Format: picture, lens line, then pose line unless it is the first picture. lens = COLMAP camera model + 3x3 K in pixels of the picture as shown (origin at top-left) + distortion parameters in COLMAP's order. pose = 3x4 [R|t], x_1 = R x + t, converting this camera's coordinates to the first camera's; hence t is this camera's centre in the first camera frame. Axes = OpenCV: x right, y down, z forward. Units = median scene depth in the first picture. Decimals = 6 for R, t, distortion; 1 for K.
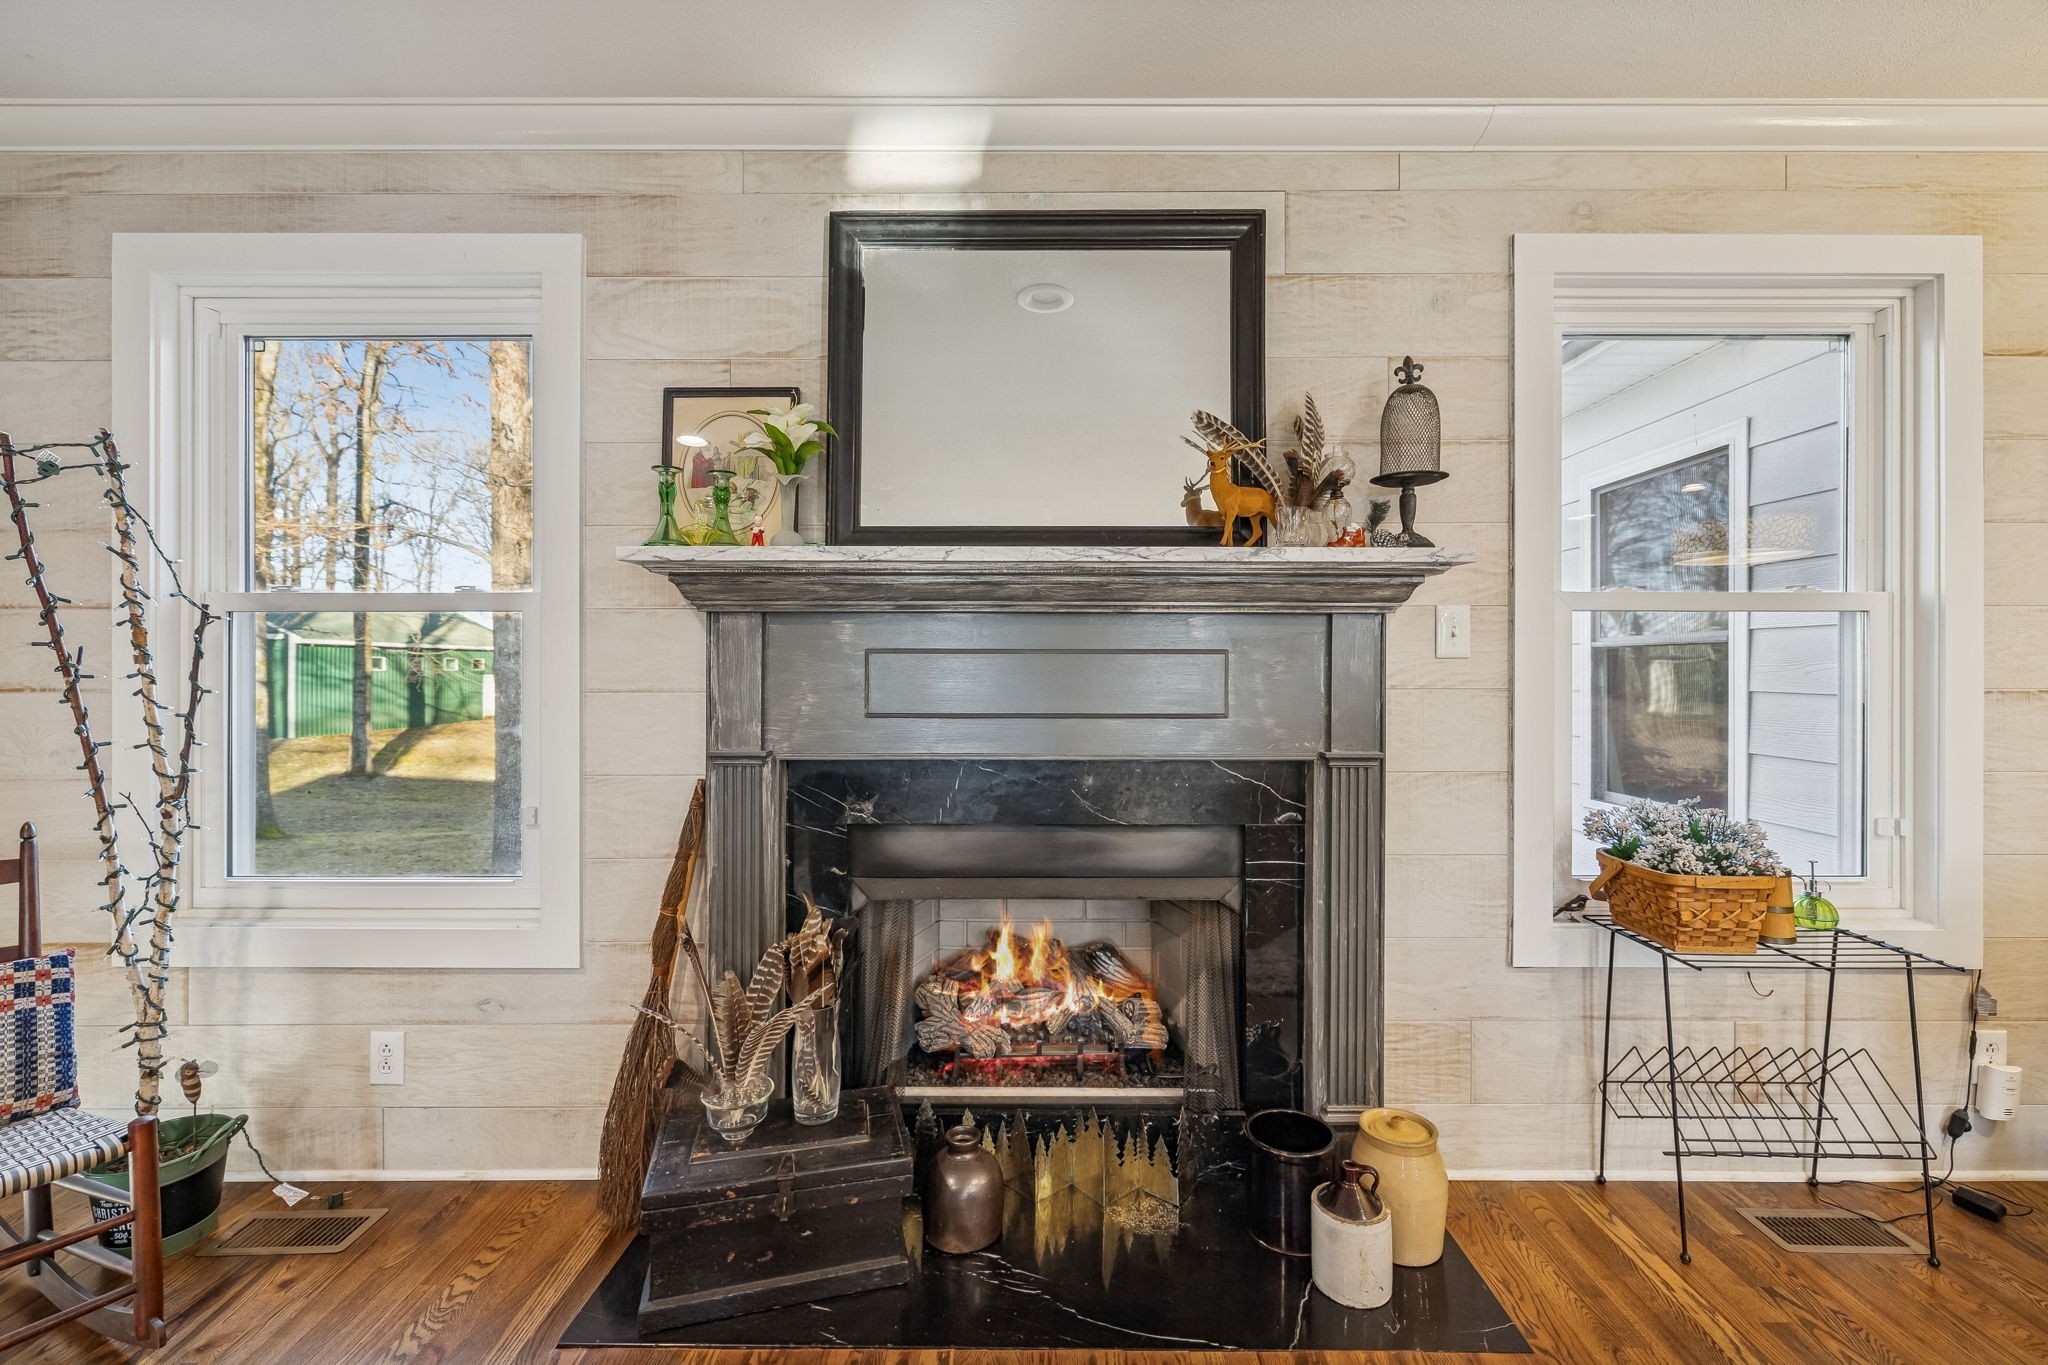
lens RADIAL K [[878.4, 0, 1023.0], [0, 878.4, 679.2], [0, 0, 1]] dist [-0.000690, 0.000913]
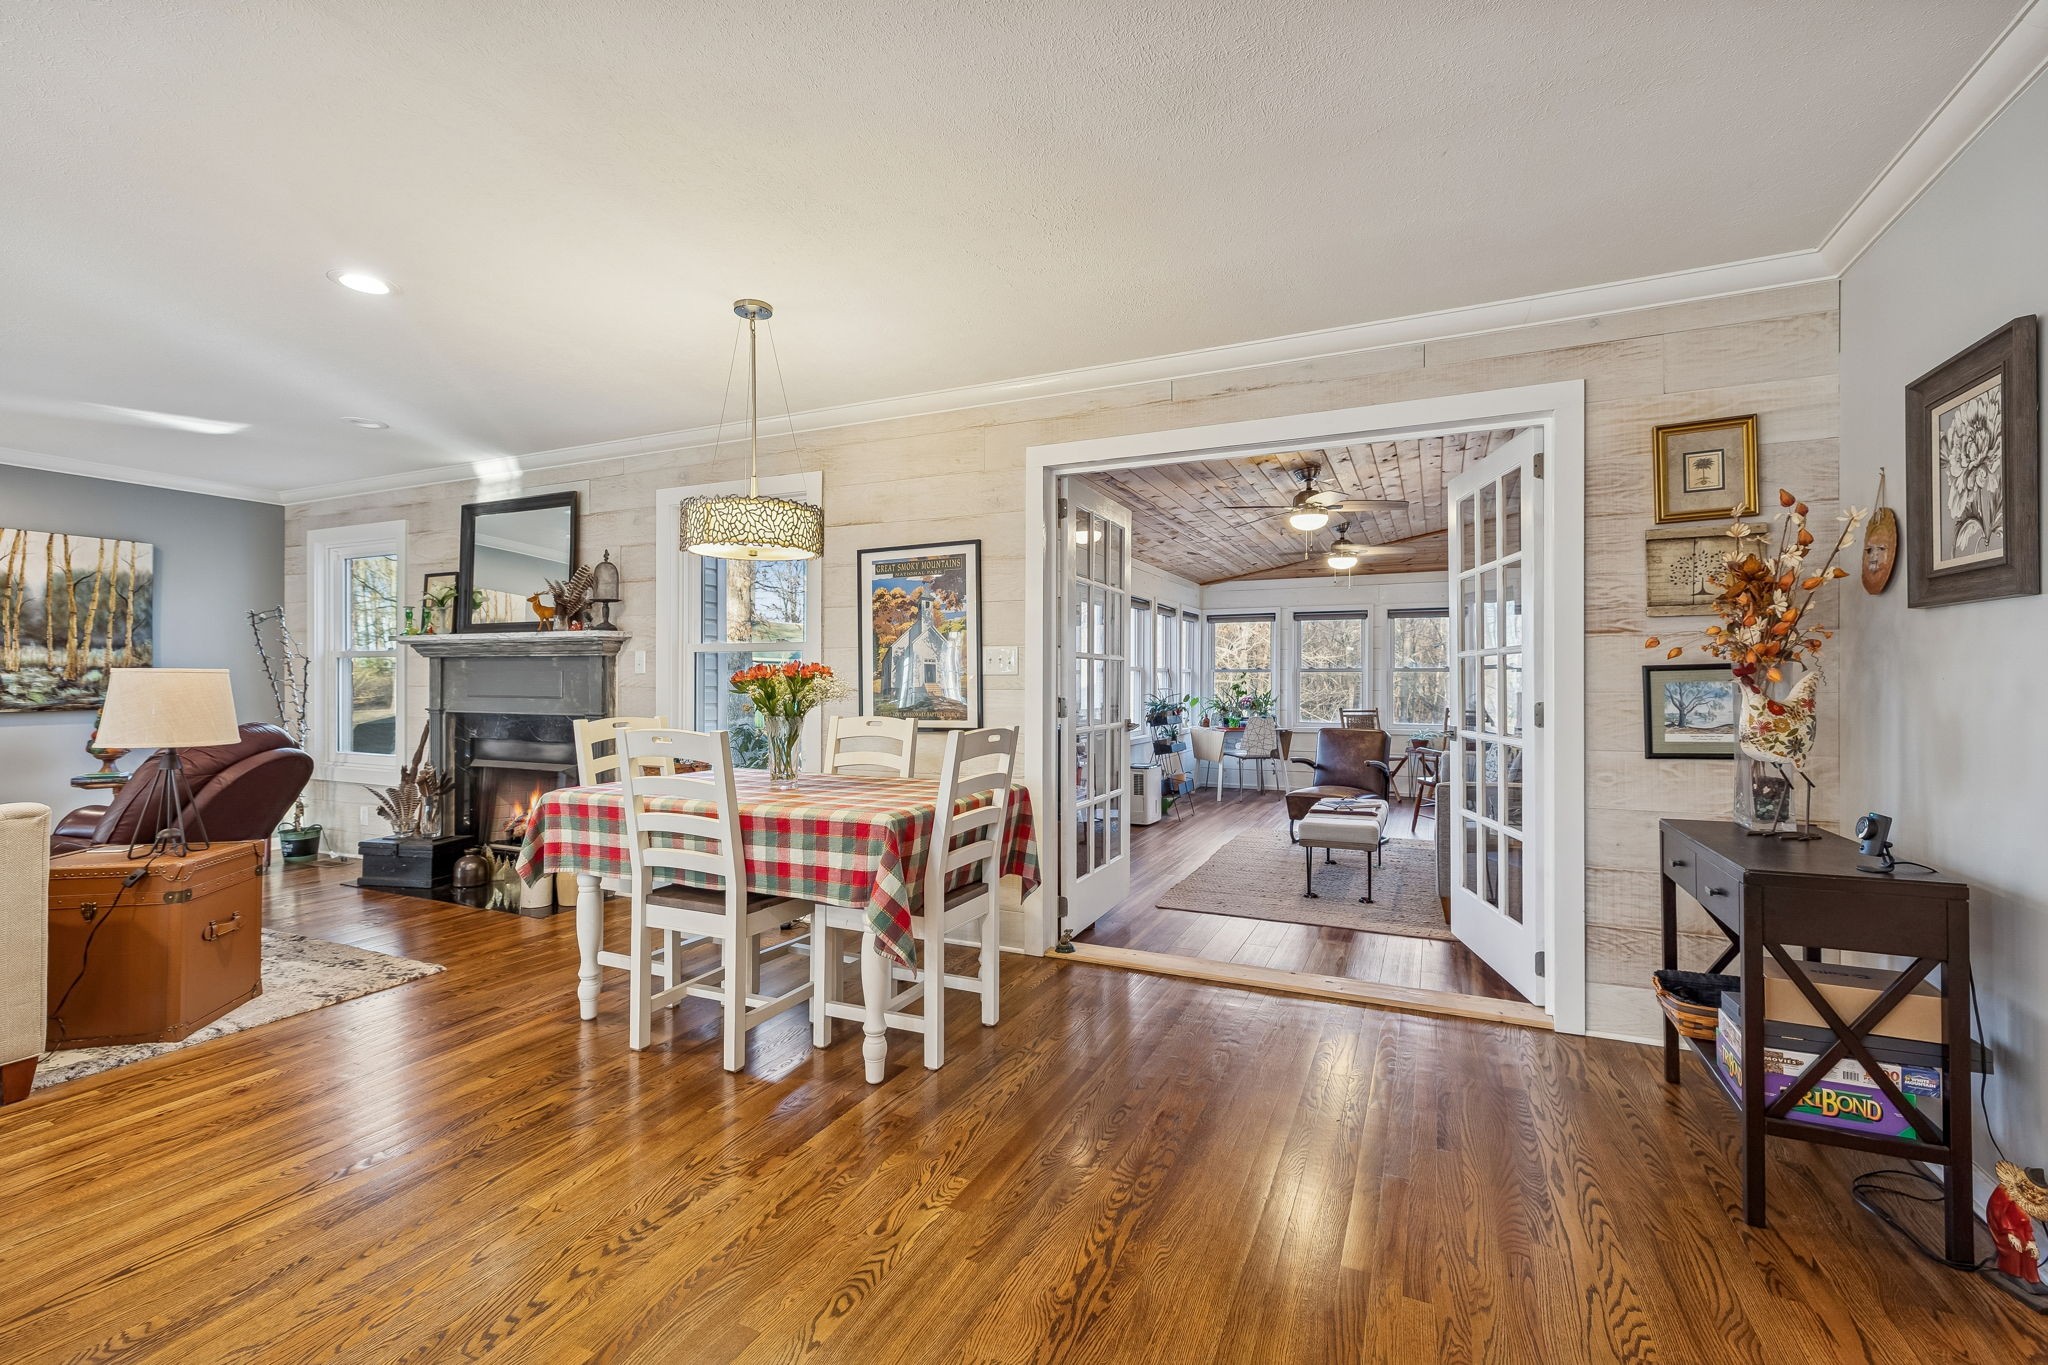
lens RADIAL K [[878.4, 0, 1023.4], [0, 878.4, 671.9], [0, 0, 1]] dist [-0.000690, 0.000913]
pose [[0.912212, -0.003795, -0.409701, 2.360074], [-0.001017, 0.999933, -0.011527, -0.002177], [0.409717, 0.010932, 0.912147, -0.699077]]
